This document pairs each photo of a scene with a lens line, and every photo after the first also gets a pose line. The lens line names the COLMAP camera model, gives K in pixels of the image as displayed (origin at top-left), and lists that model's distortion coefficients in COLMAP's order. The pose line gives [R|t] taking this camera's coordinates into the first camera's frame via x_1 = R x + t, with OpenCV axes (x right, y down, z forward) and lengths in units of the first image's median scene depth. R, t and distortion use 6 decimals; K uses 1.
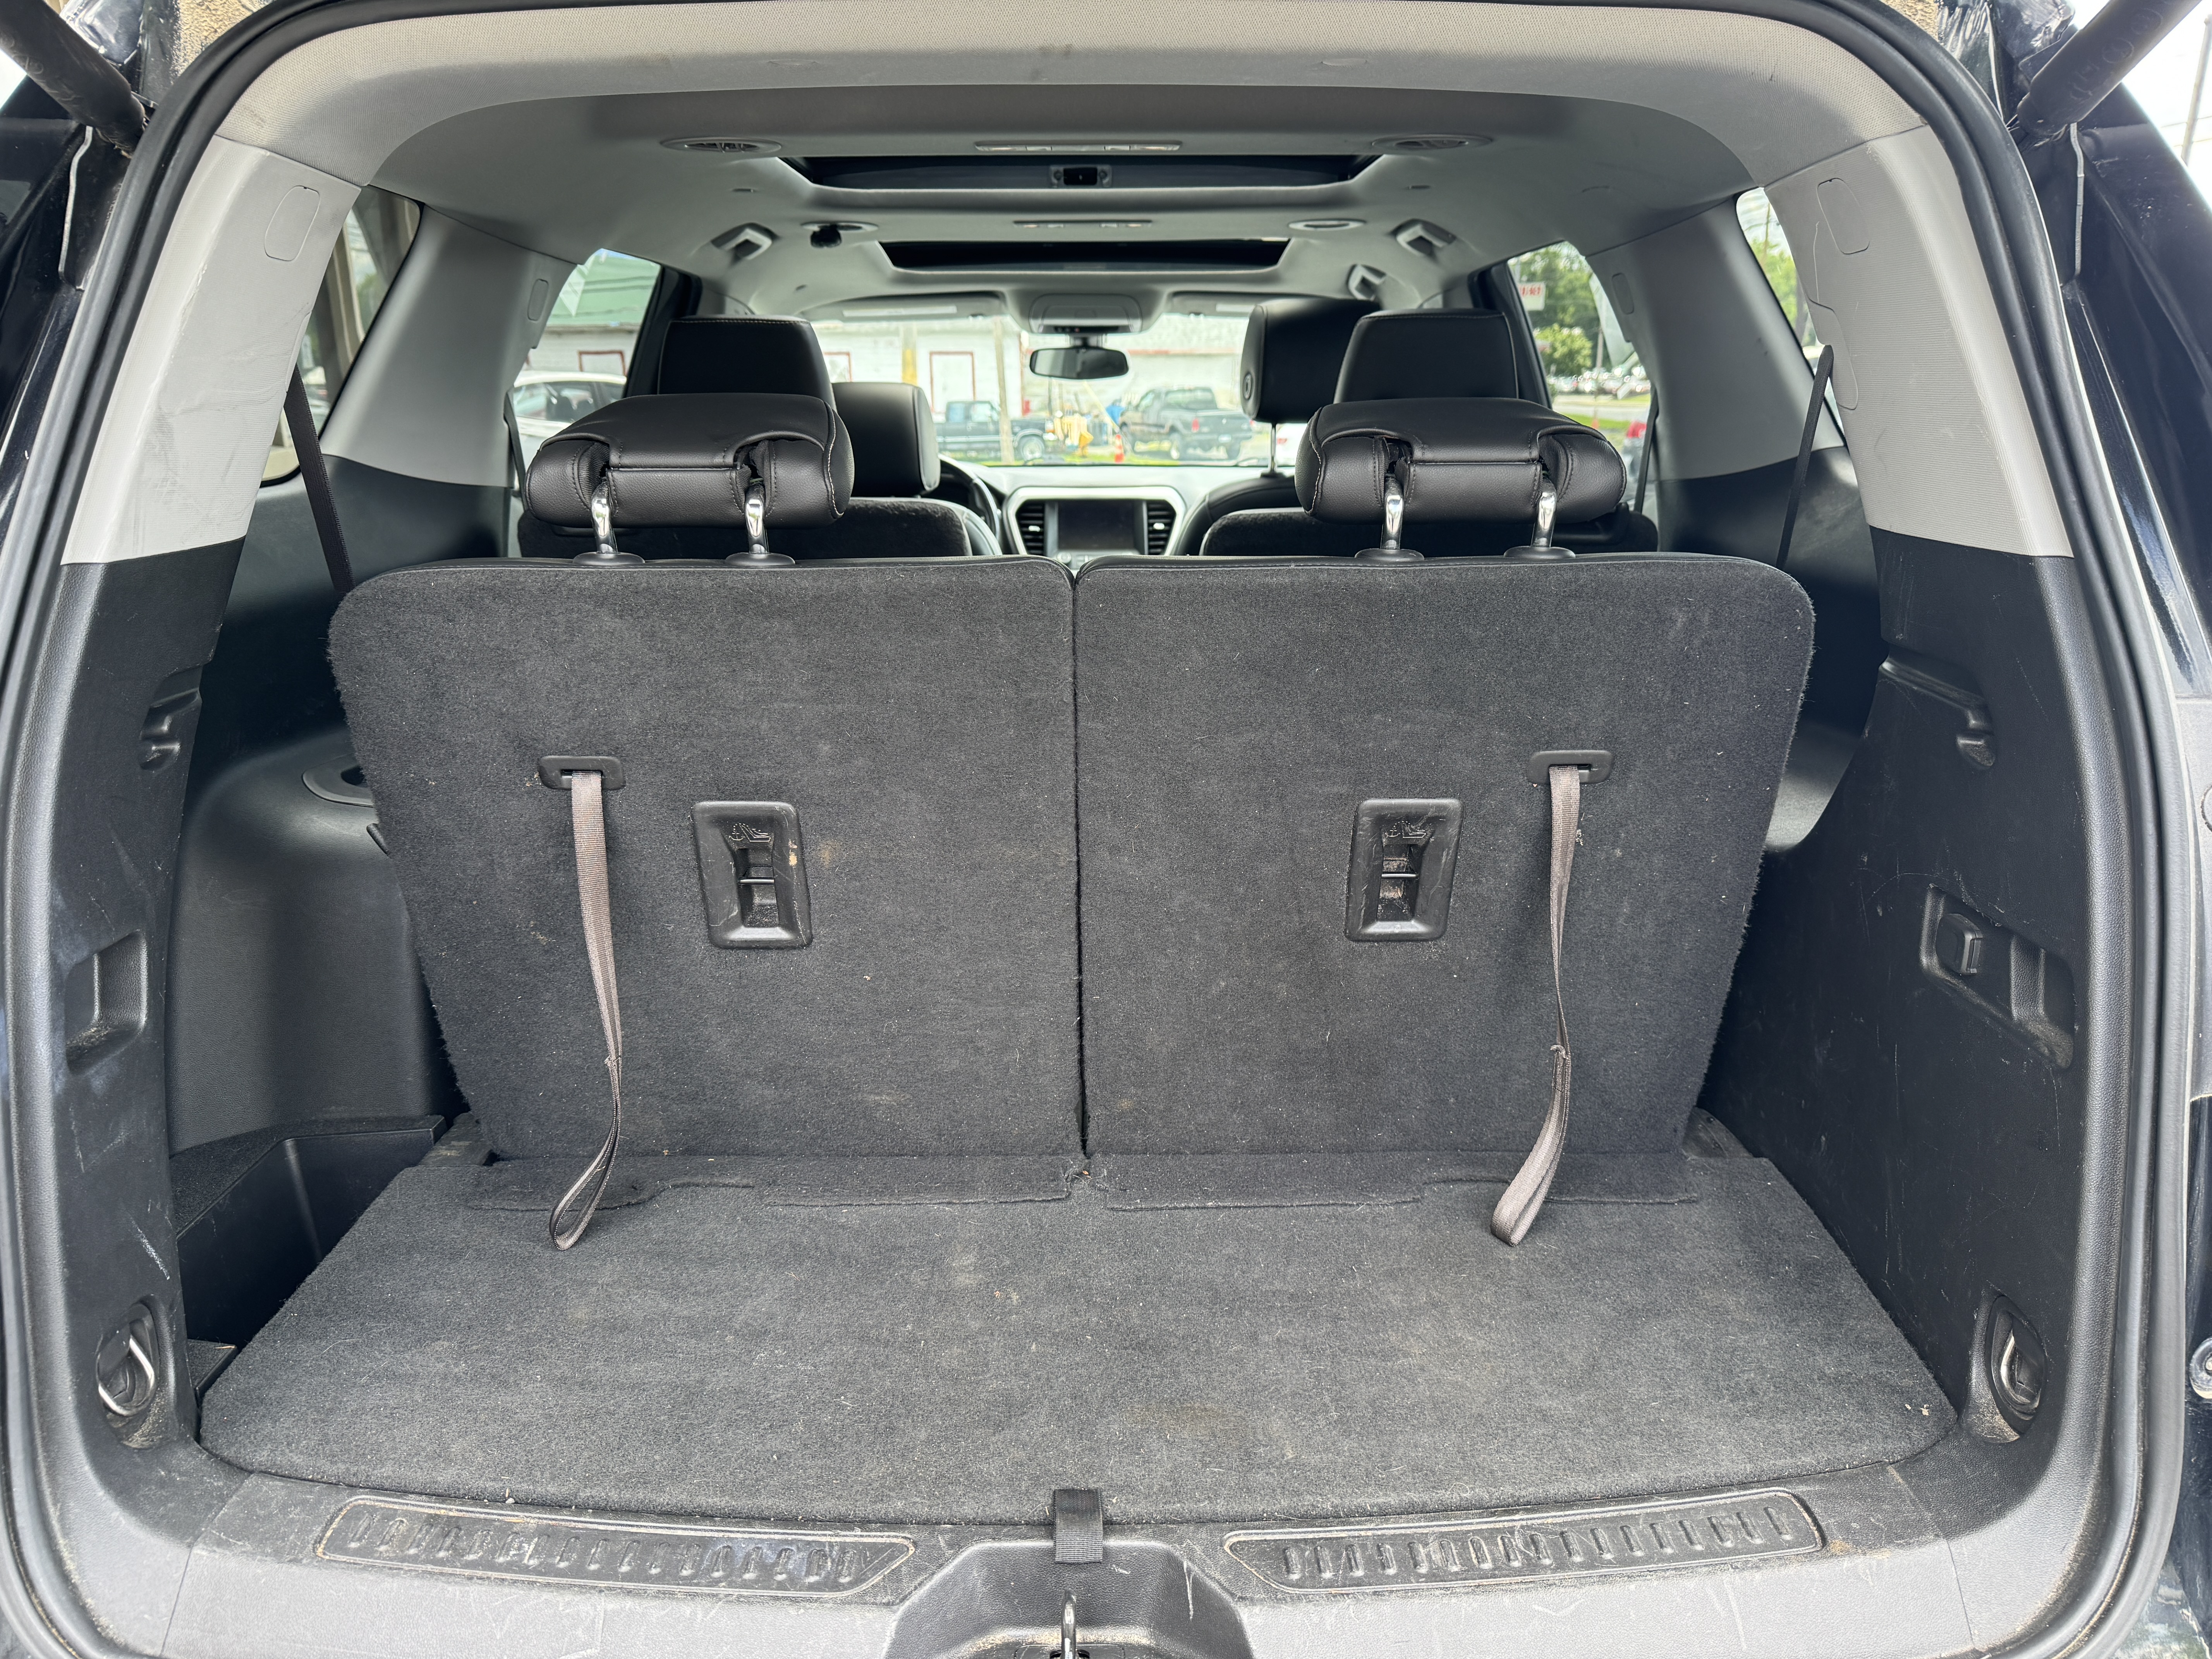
lens RADIAL K [[1501.5, 0, 1108.8], [0, 1501.5, 874.9], [0, 0, 1]] dist [0.019411, -0.022348]
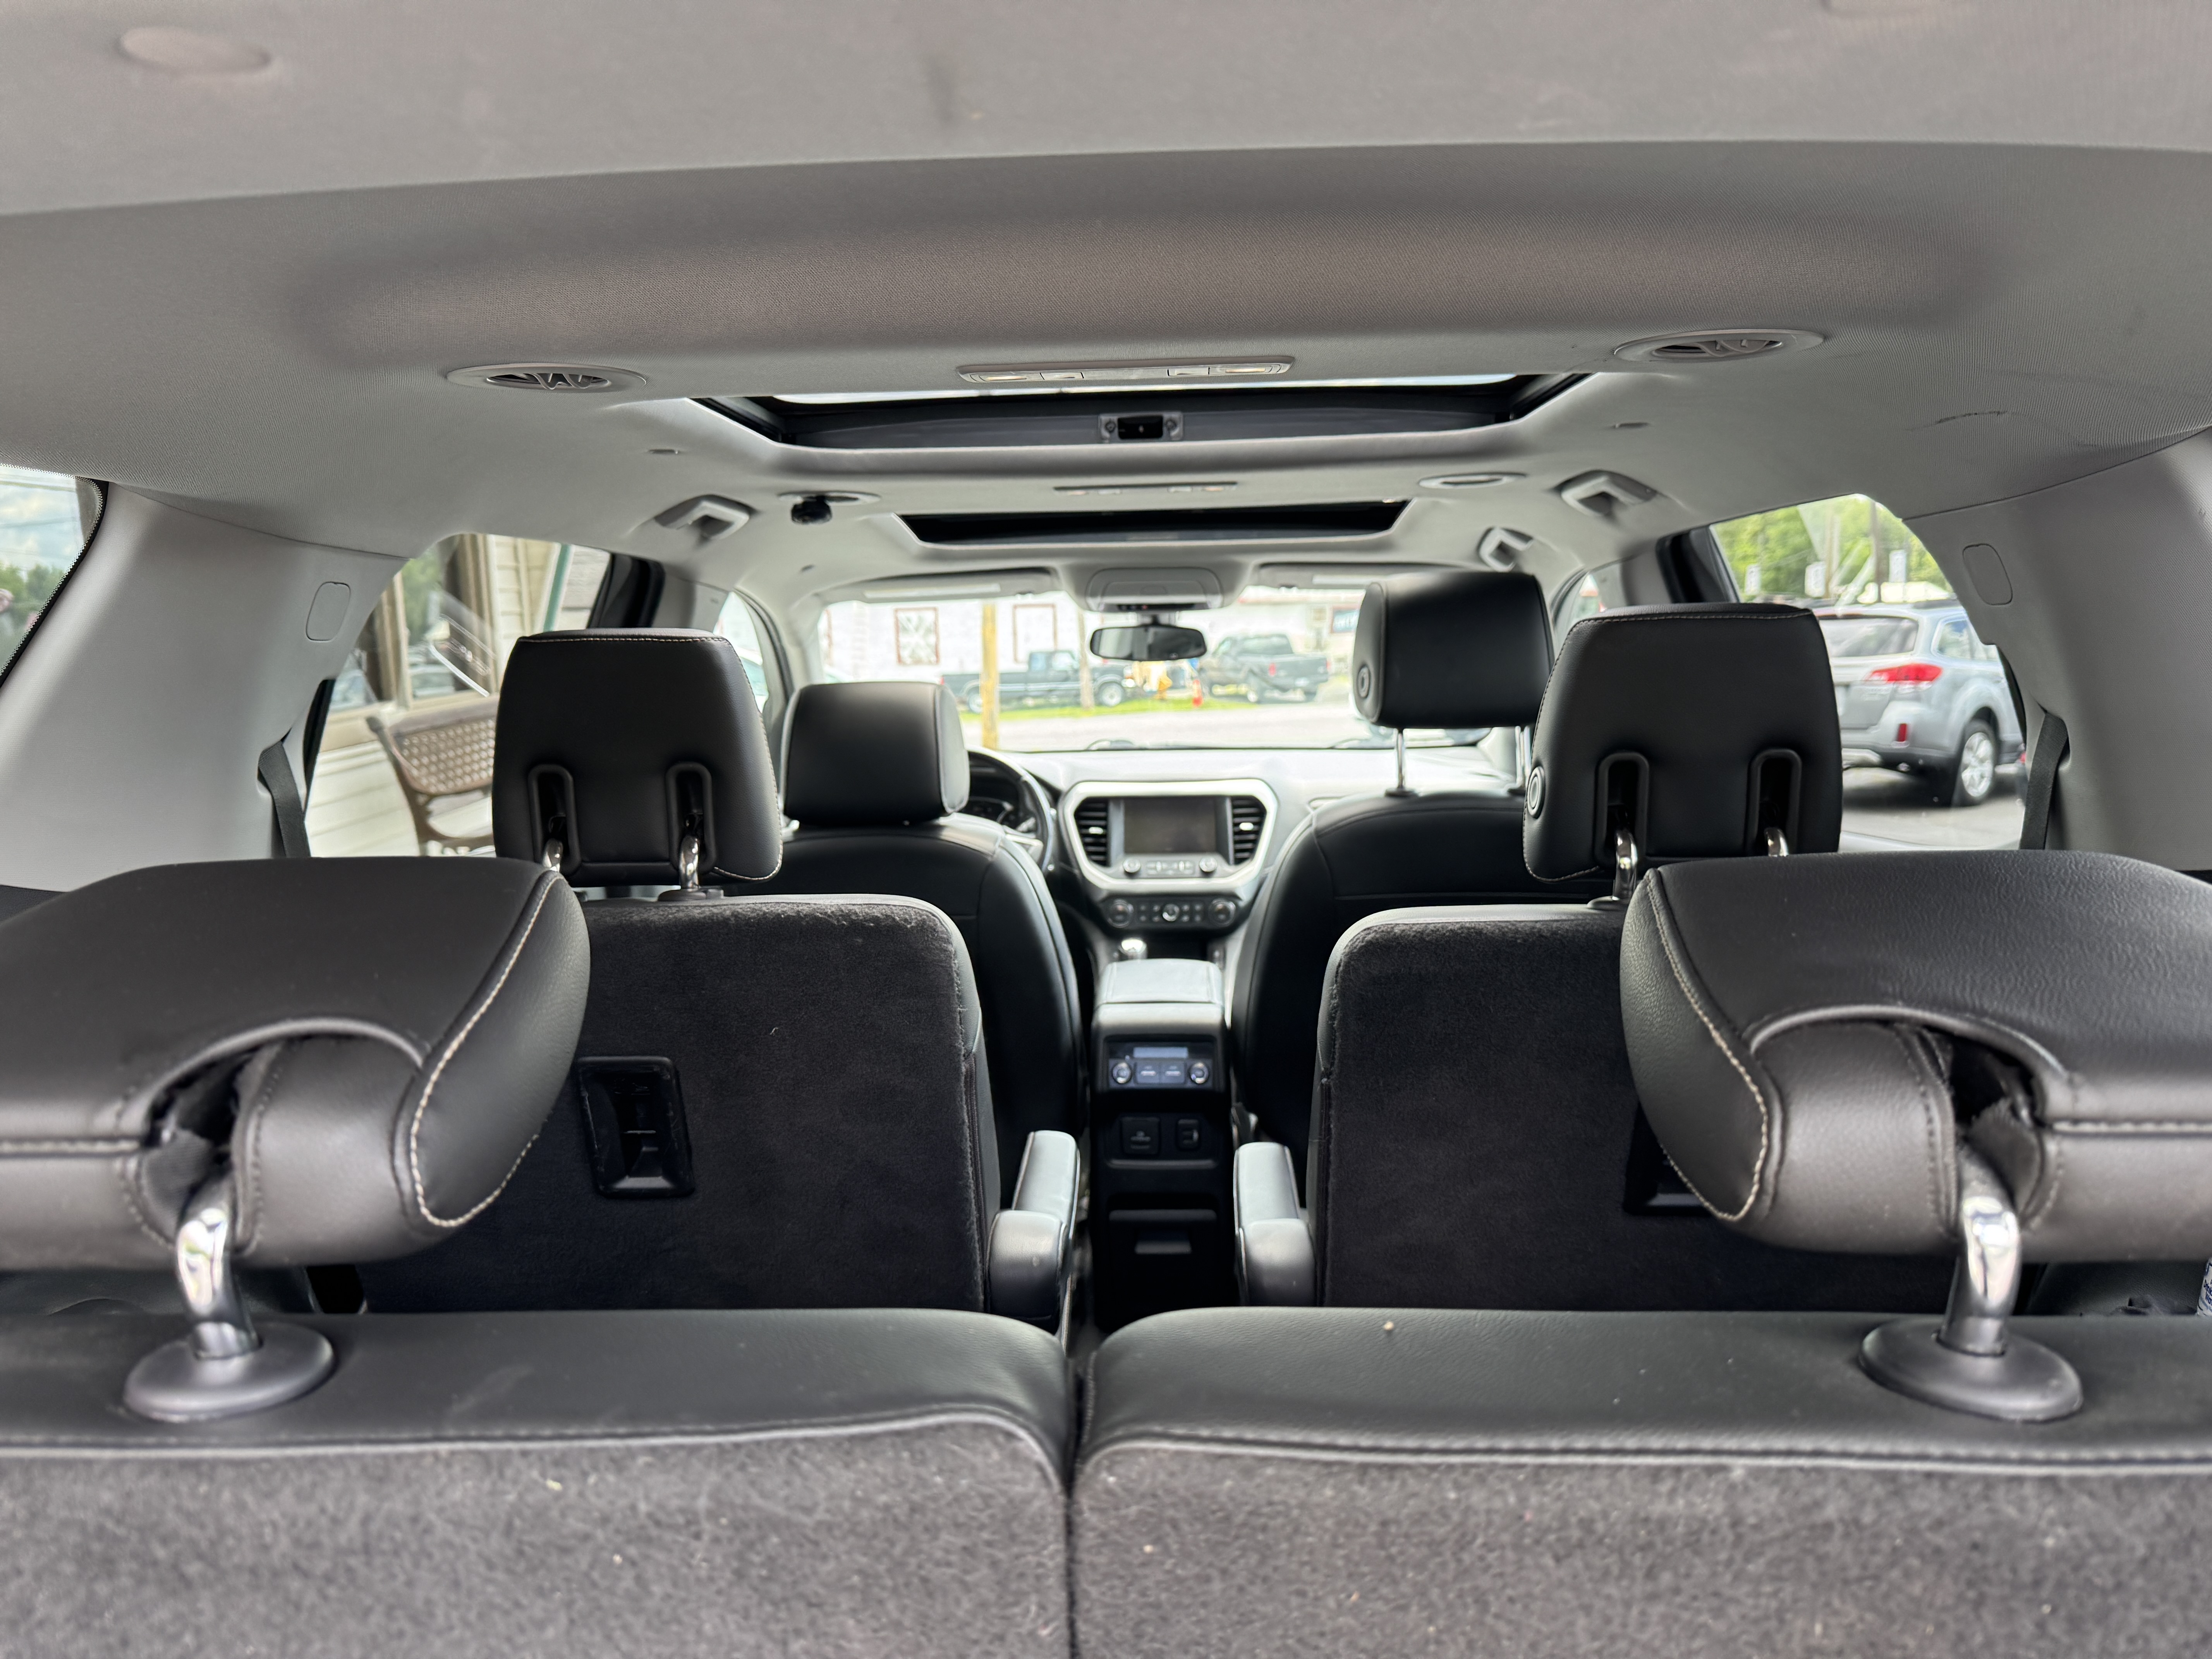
lens RADIAL K [[1501.5, 0, 1104.4], [0, 1501.5, 845.0], [0, 0, 1]] dist [0.019411, -0.022348]
pose [[0.998393, -0.009297, -0.055896, 0.002103], [-0.000503, 0.984955, -0.172811, -0.099929], [0.056661, 0.172562, 0.983368, 0.229738]]
